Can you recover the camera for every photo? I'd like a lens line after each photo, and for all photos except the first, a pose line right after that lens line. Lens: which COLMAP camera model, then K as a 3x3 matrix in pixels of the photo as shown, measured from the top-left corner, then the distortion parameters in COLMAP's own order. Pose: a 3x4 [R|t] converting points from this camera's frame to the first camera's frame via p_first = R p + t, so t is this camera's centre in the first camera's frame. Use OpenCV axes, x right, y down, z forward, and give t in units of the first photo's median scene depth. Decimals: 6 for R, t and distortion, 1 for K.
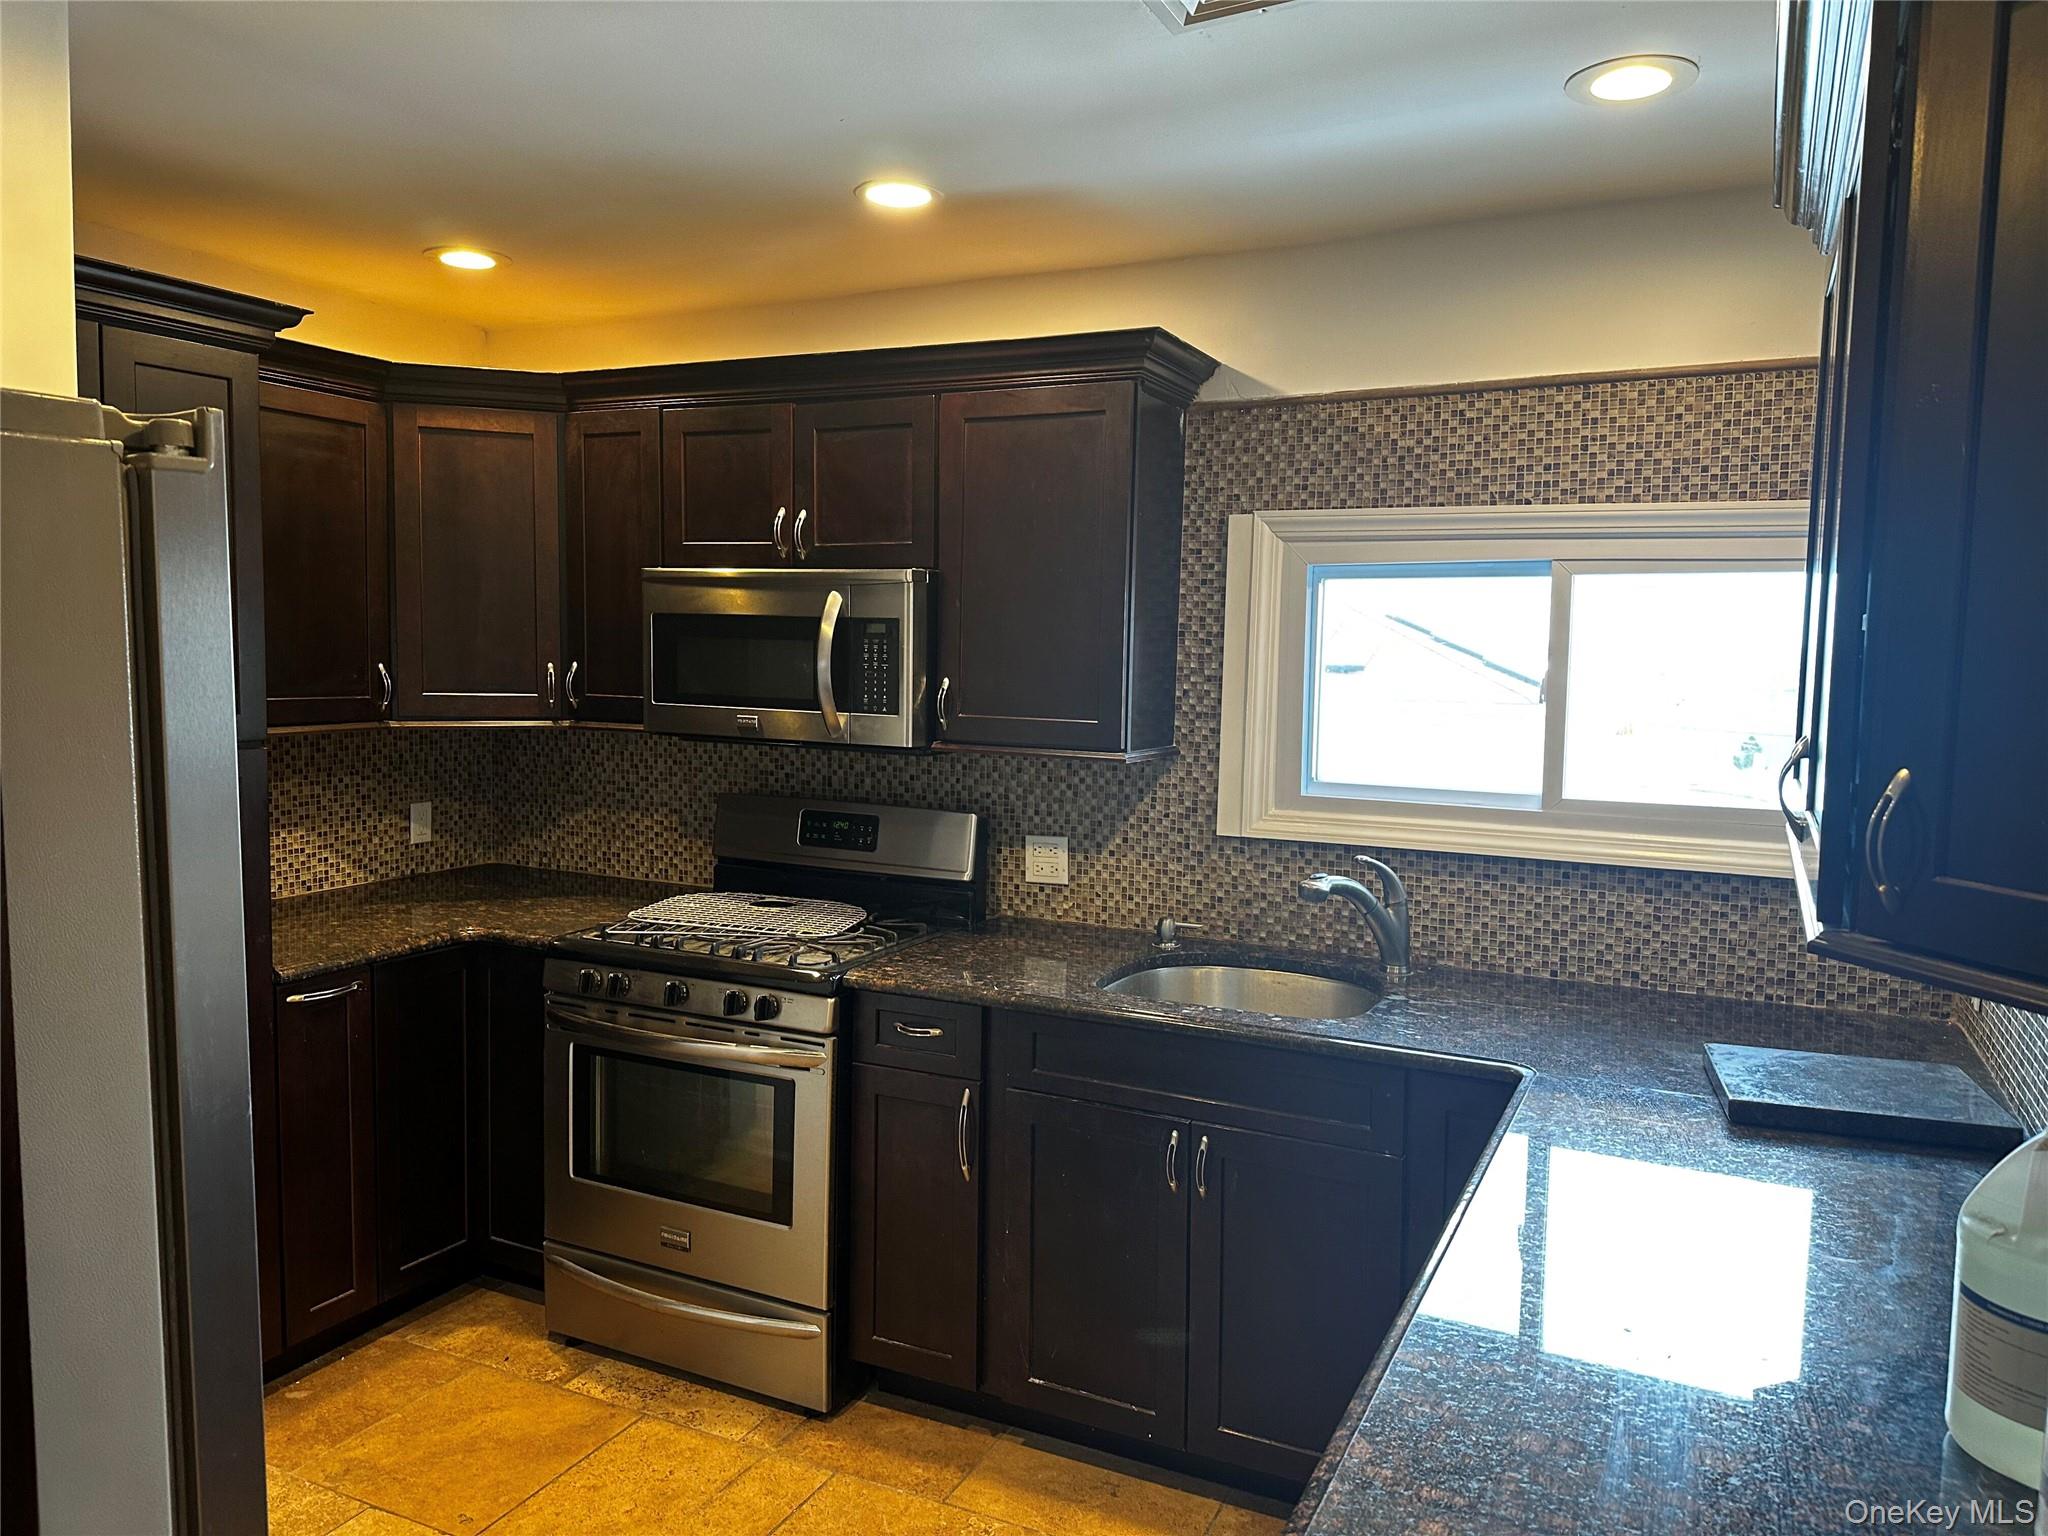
lens RADIAL K [[1420.3, 0, 1024.0], [0, 1420.3, 768.0], [0, 0, 1]] dist [0.001366, -0.003866]
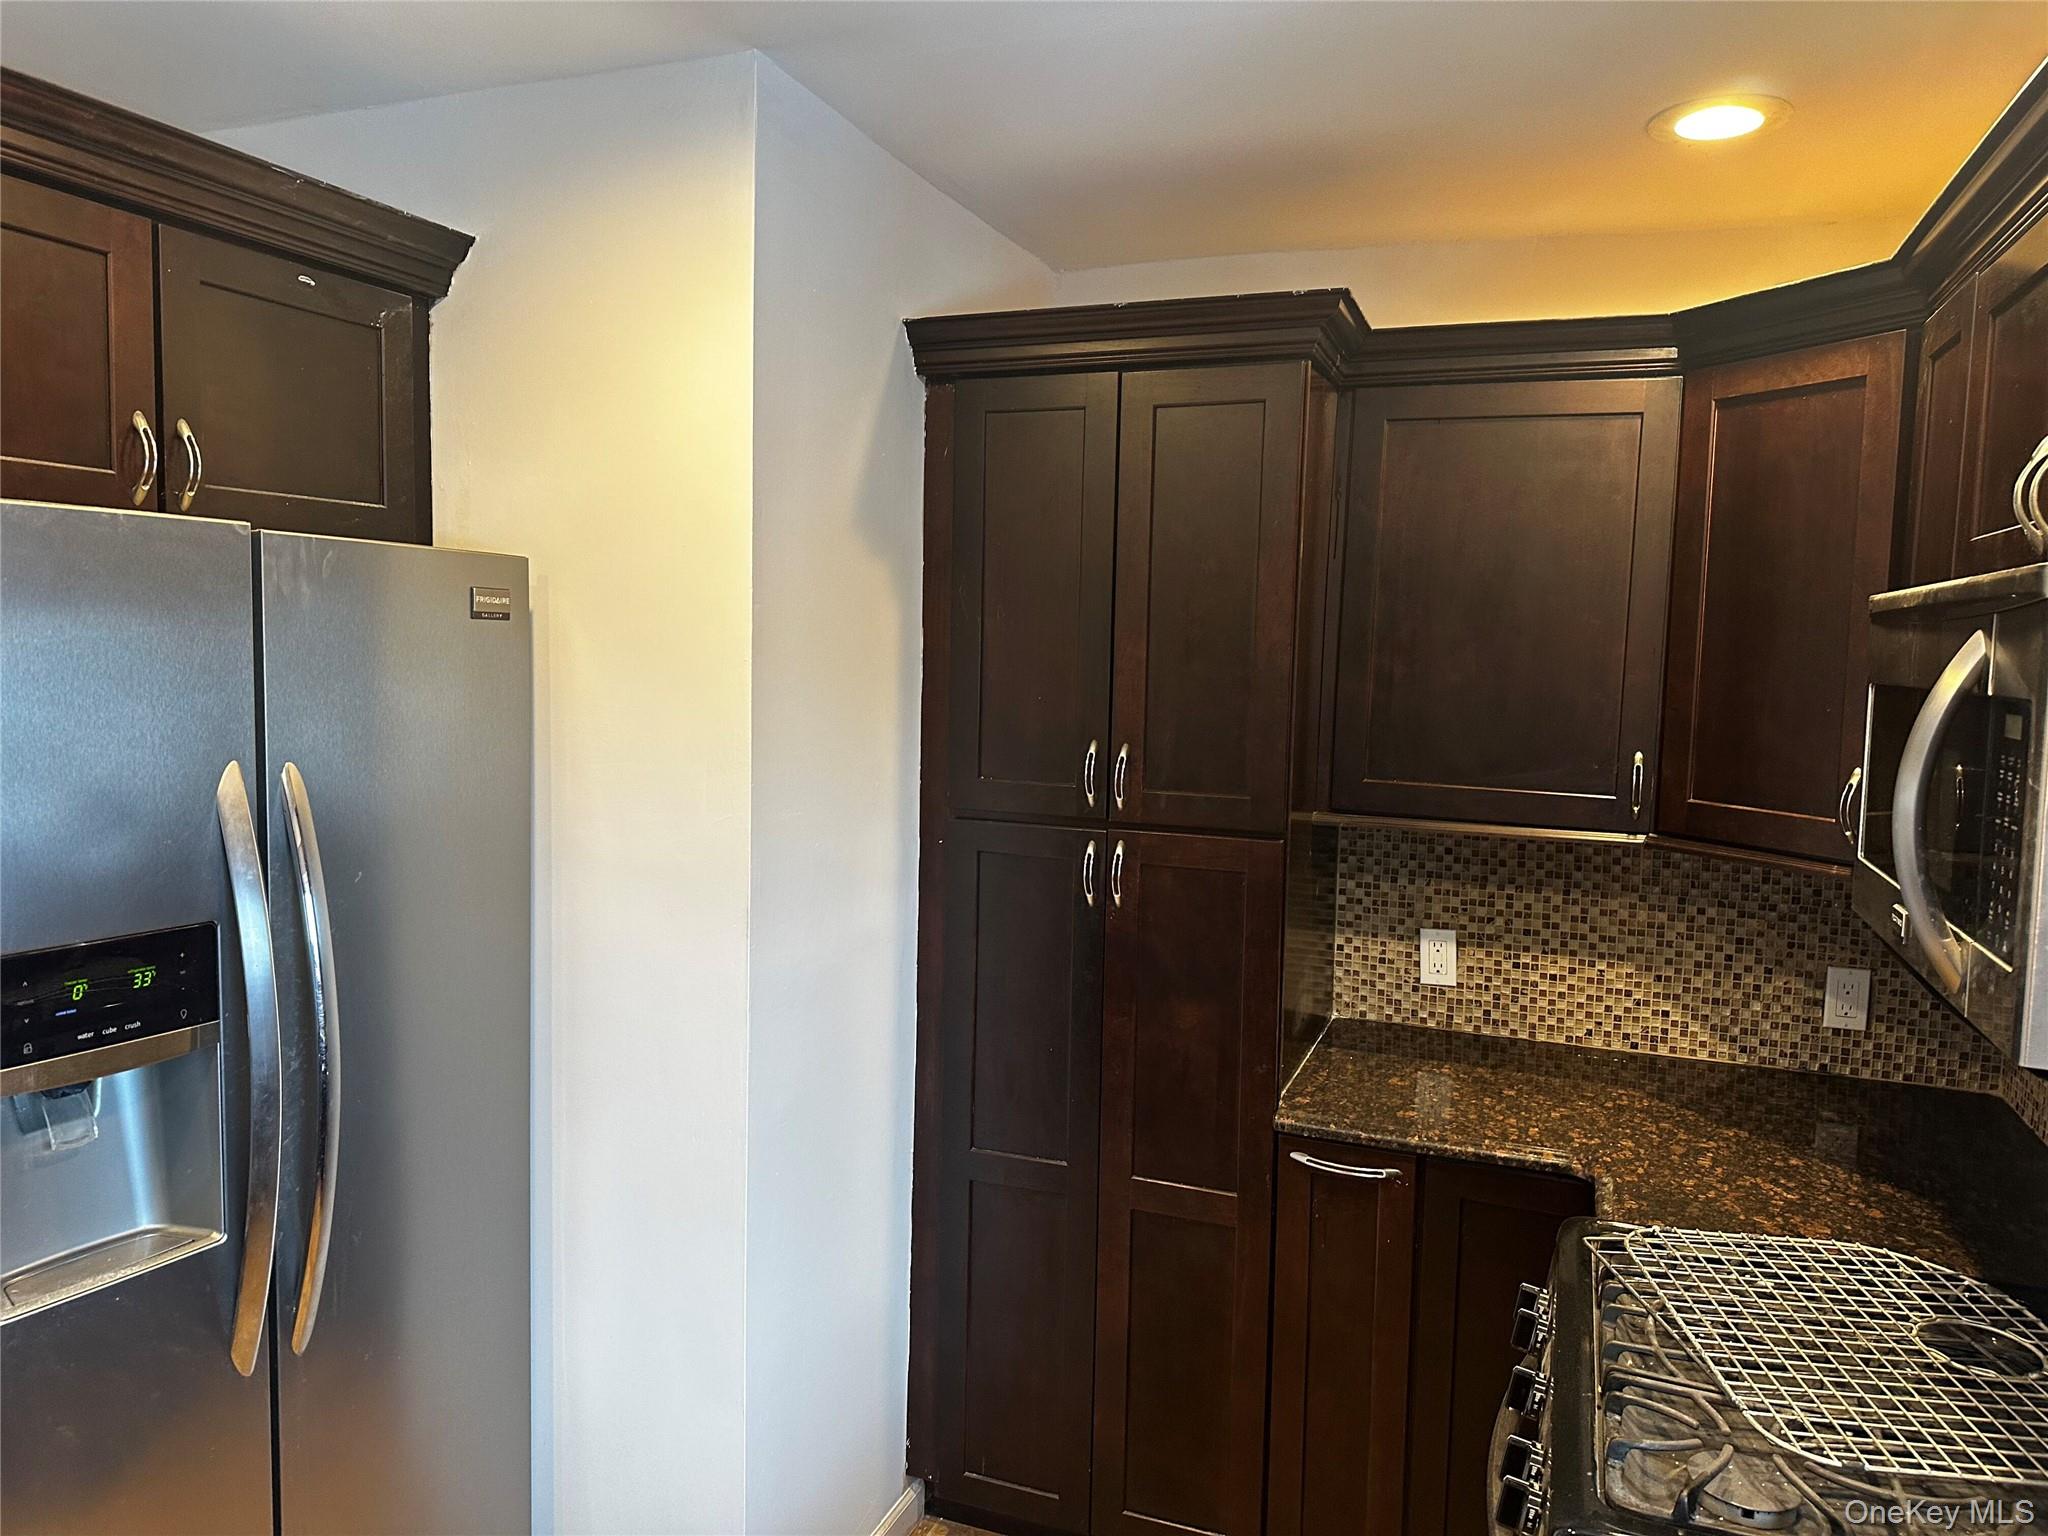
lens RADIAL K [[1420.3, 0, 1024.0], [0, 1420.3, 768.0], [0, 0, 1]] dist [0.001366, -0.003866]
pose [[0.101898, 0.066806, -0.992549, 0.278803], [-0.118097, 0.991499, 0.054611, -0.089359], [0.987760, 0.111652, 0.108922, 0.826960]]
